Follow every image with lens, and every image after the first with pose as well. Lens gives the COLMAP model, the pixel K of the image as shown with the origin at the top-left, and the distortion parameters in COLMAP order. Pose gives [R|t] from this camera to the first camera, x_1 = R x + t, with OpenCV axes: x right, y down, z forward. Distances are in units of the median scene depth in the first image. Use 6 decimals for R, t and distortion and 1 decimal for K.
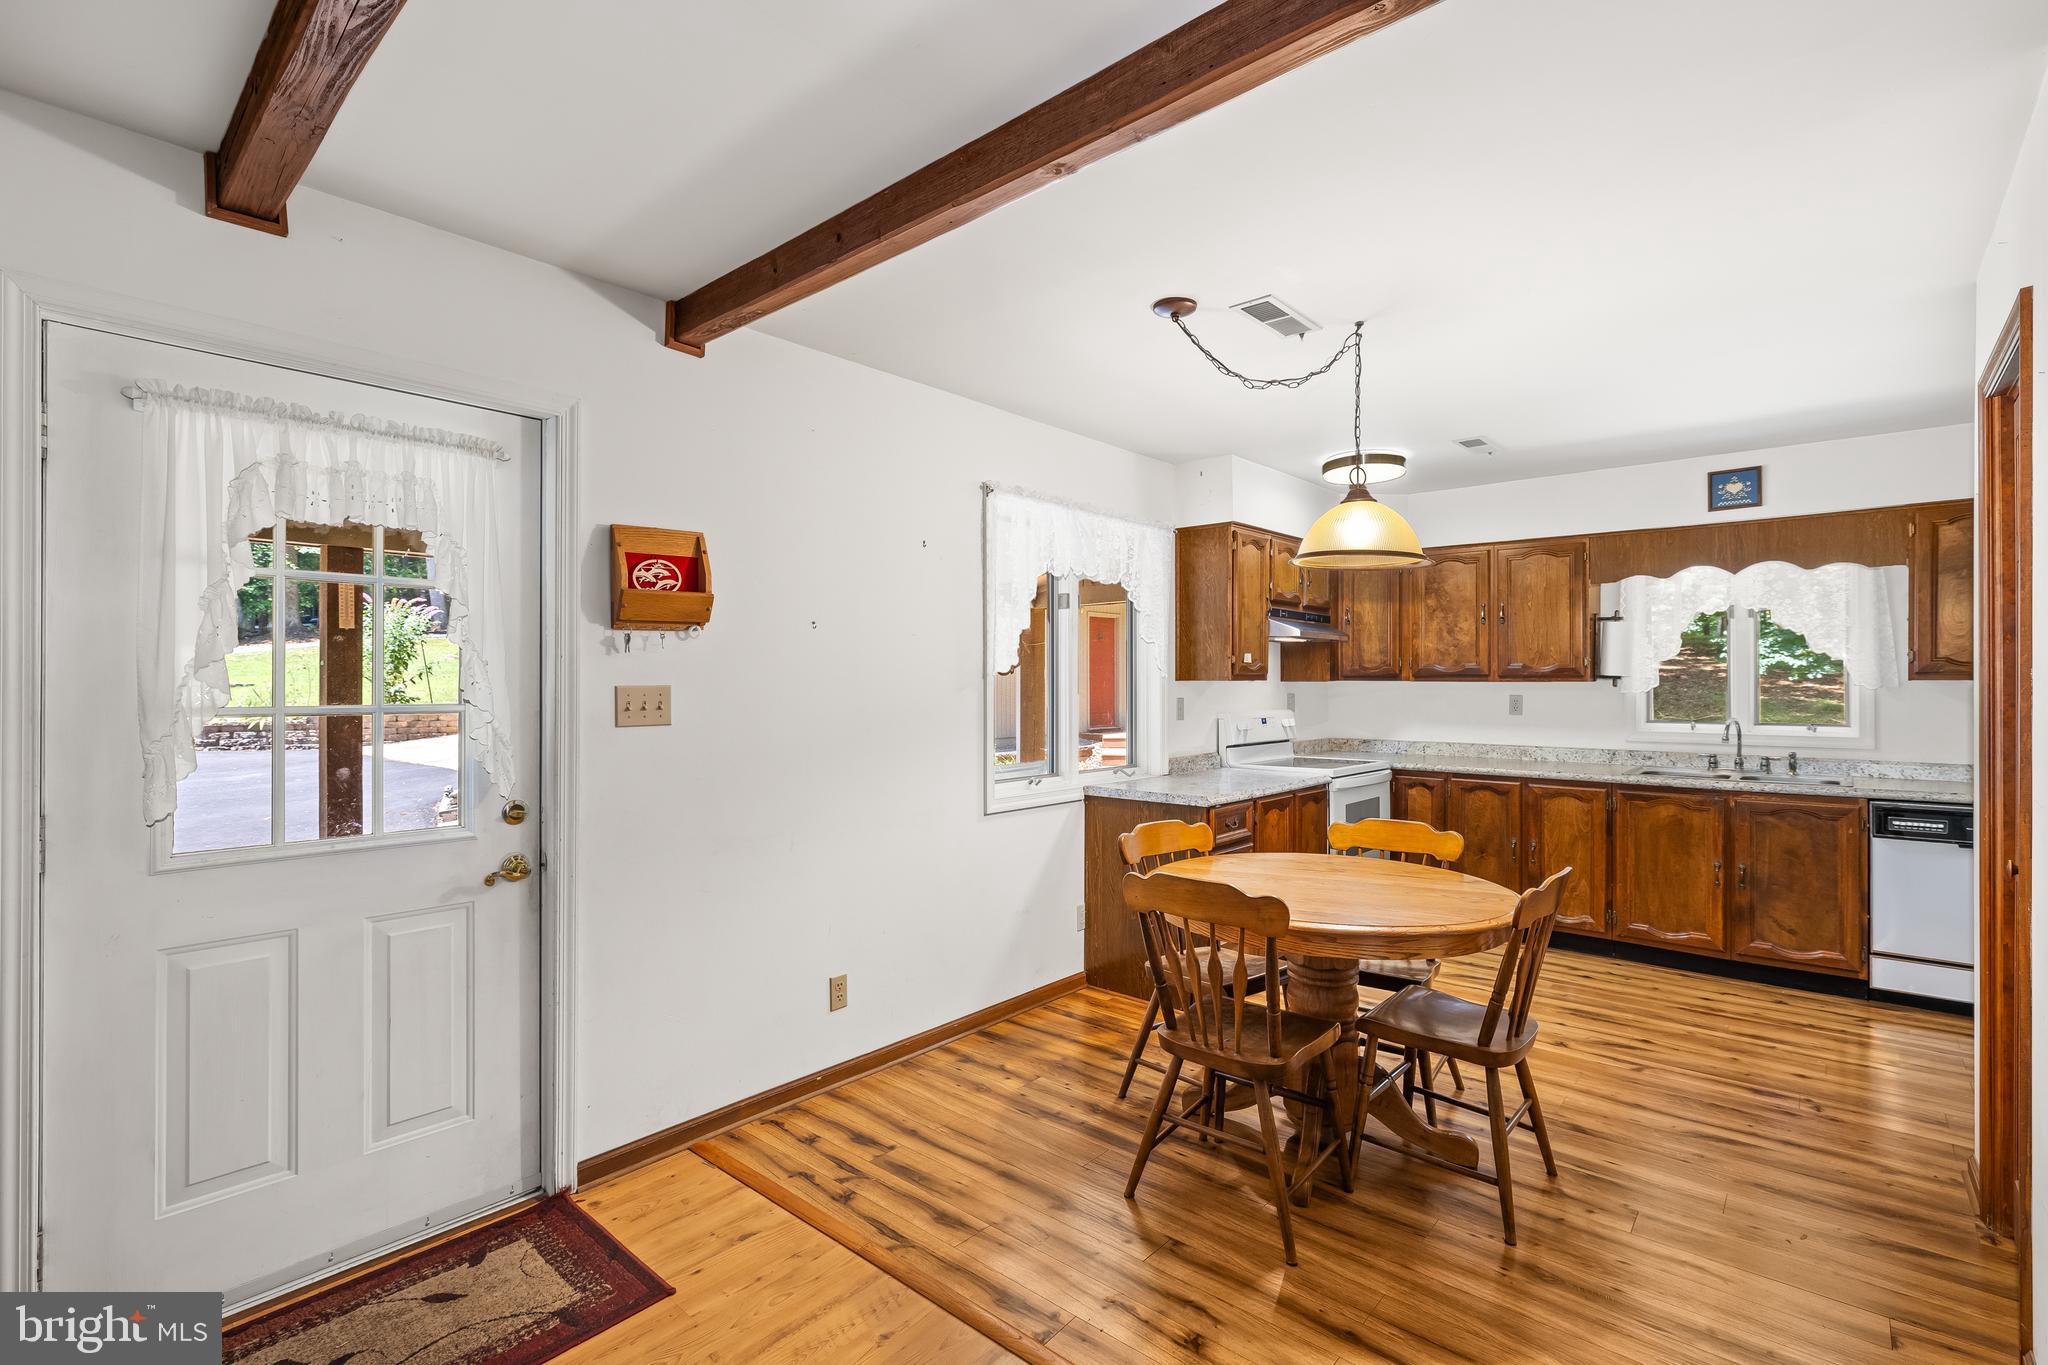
lens RADIAL K [[934.1, 0, 1020.0], [0, 934.1, 681.8], [0, 0, 1]] dist [-0.003665, -0.000190]
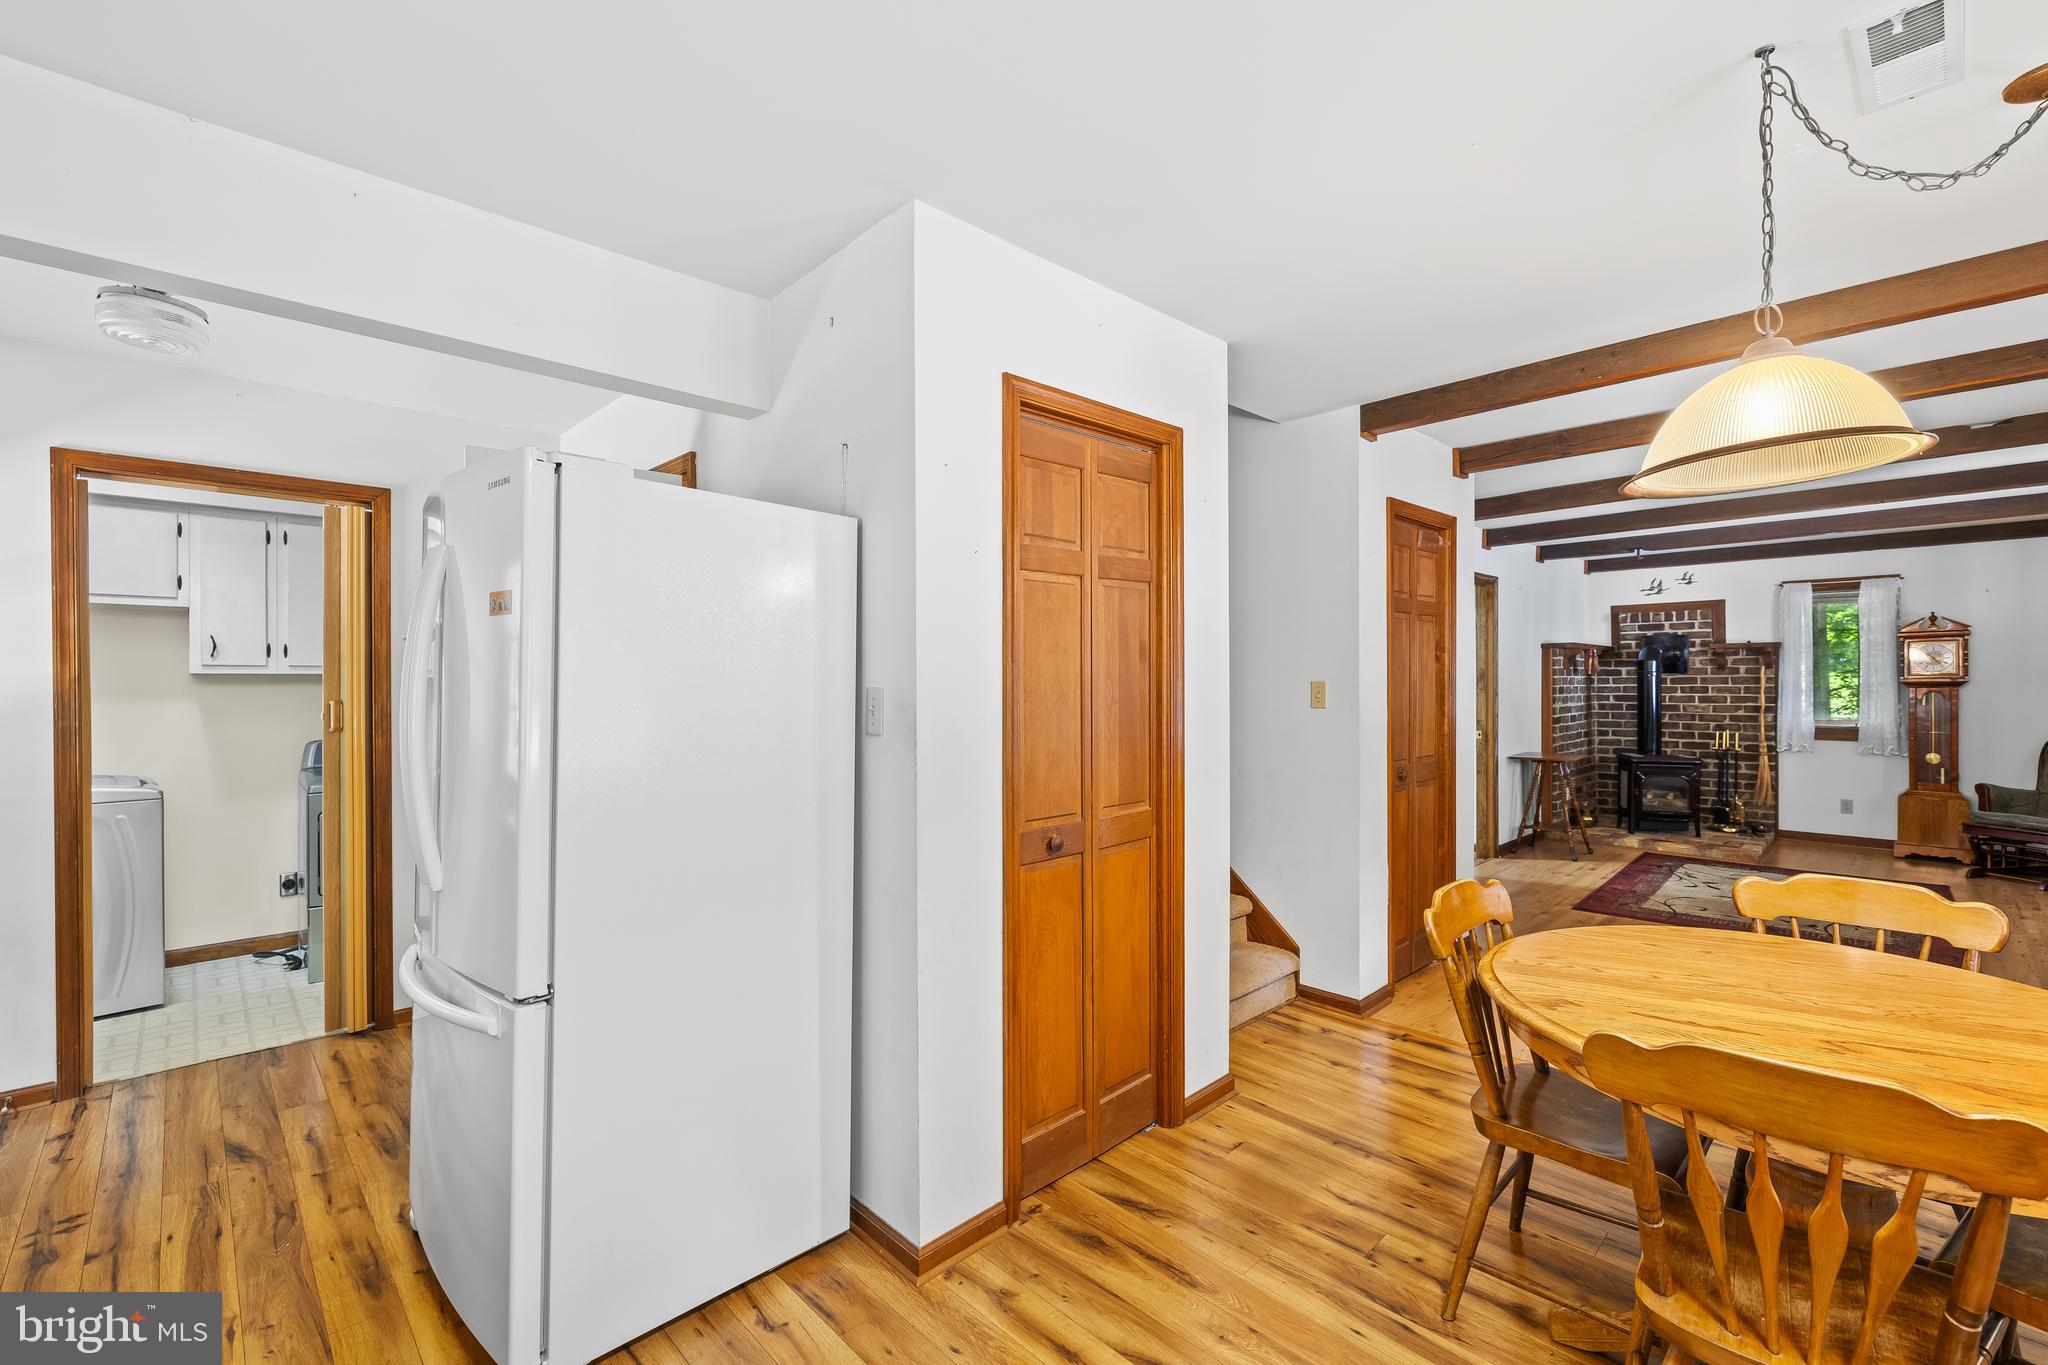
lens RADIAL K [[863.4, 0, 1016.5], [0, 863.4, 682.8], [0, 0, 1]] dist [0.000512, 0.000195]
pose [[-0.995761, 0.003818, 0.091894, 0.504631], [0.003912, 0.999992, 0.000841, 0.001906], [-0.091890, 0.001197, -0.995768, 1.024334]]
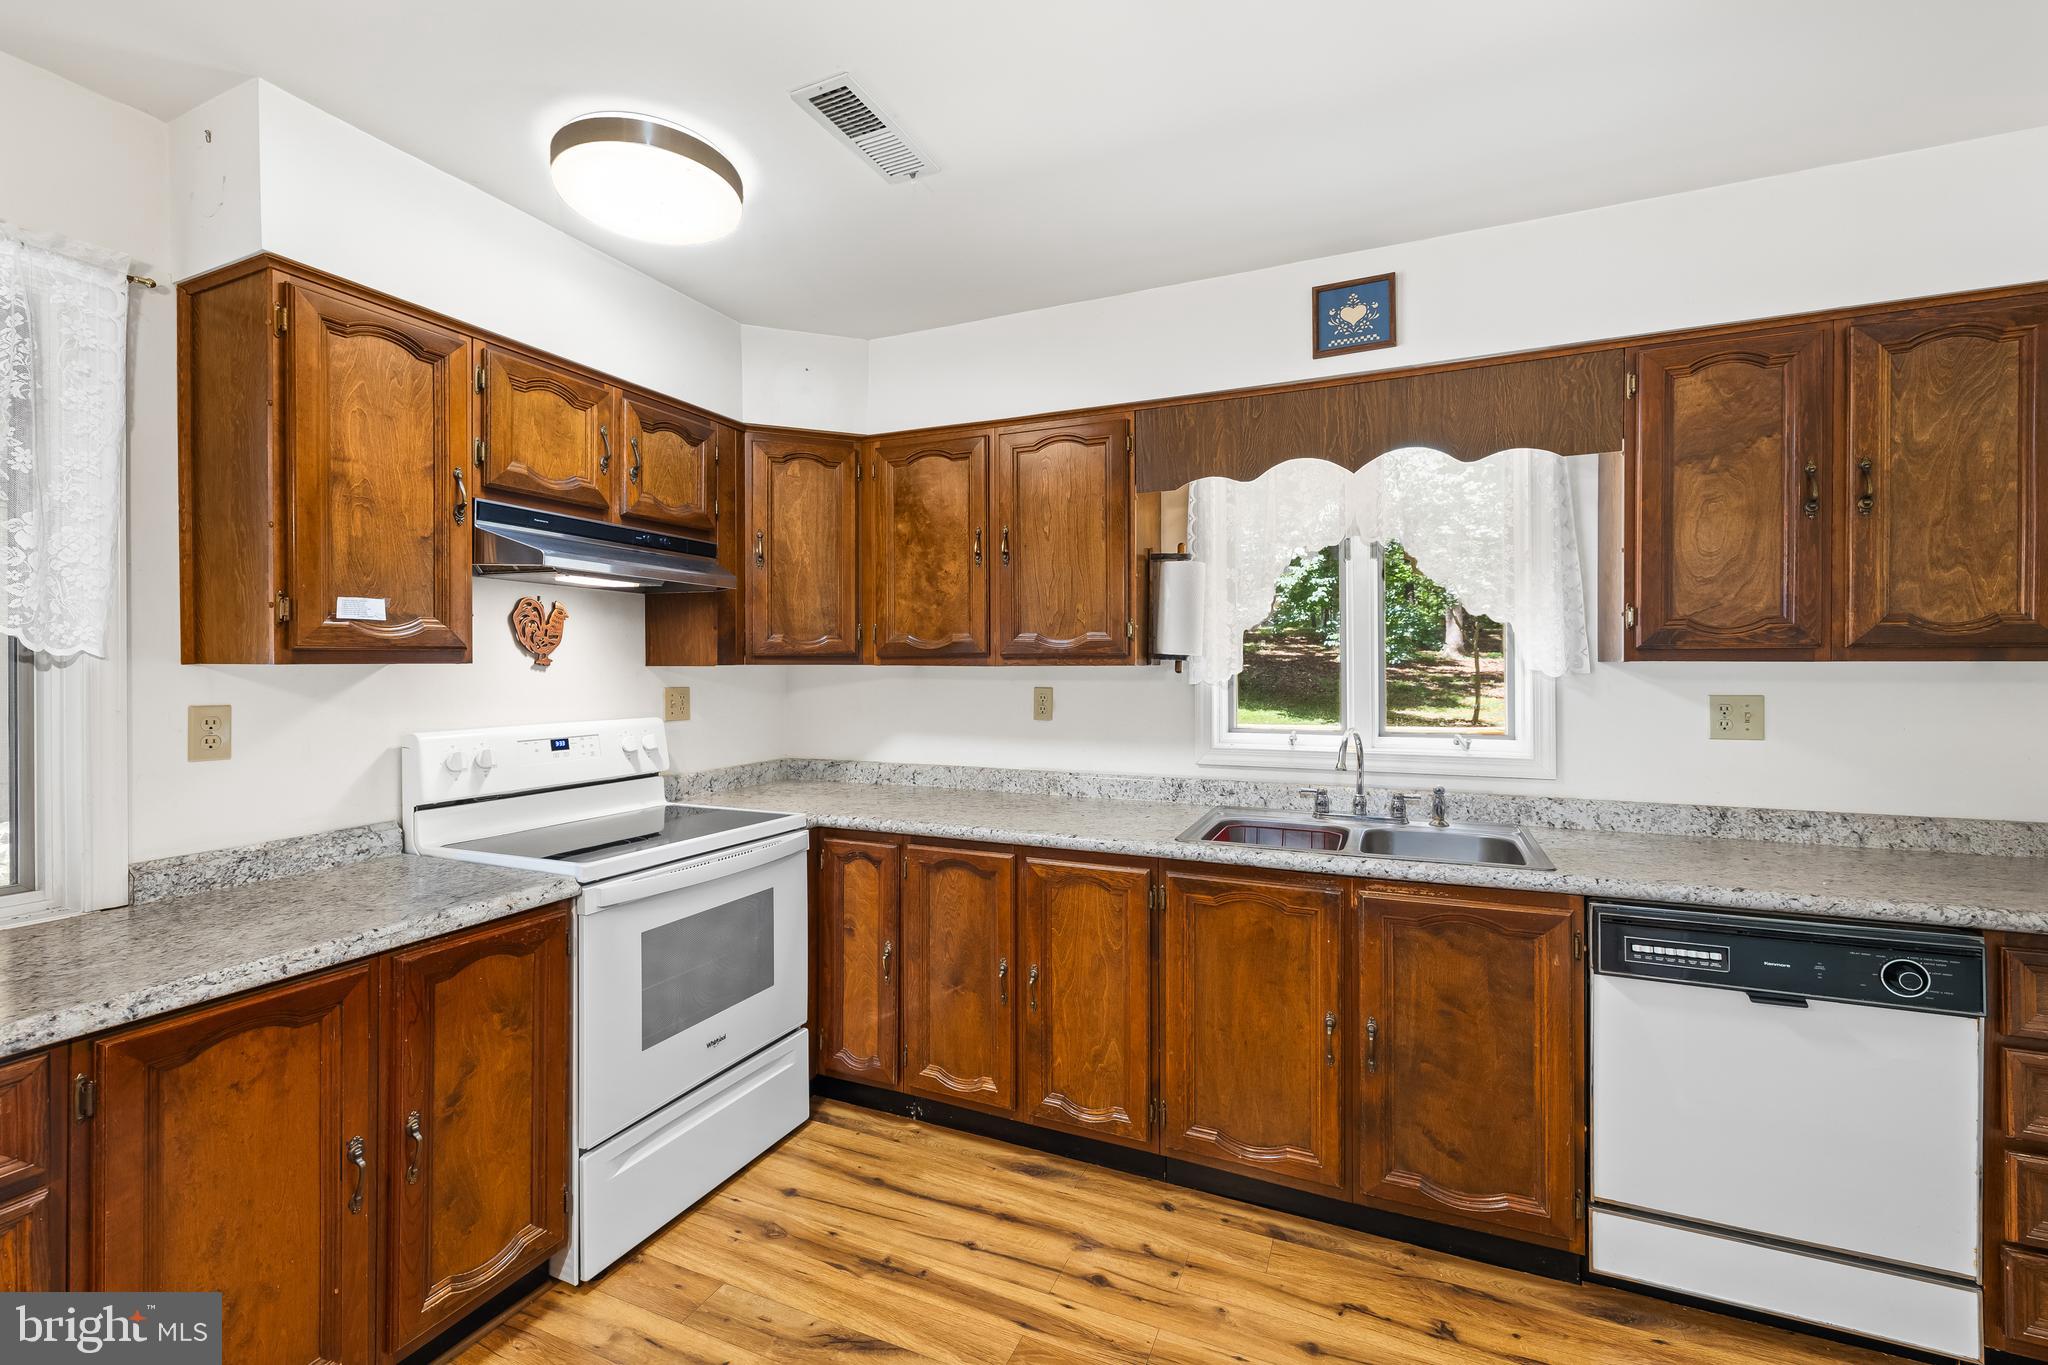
lens RADIAL K [[863.4, 0, 1020.3], [0, 863.4, 667.0], [0, 0, 1]] dist [0.000512, 0.000195]
pose [[0.953690, -0.002312, 0.300783, 0.430377], [0.002614, 0.999996, -0.000604, 0.001305], [-0.300781, 0.001363, 0.953692, 0.580303]]
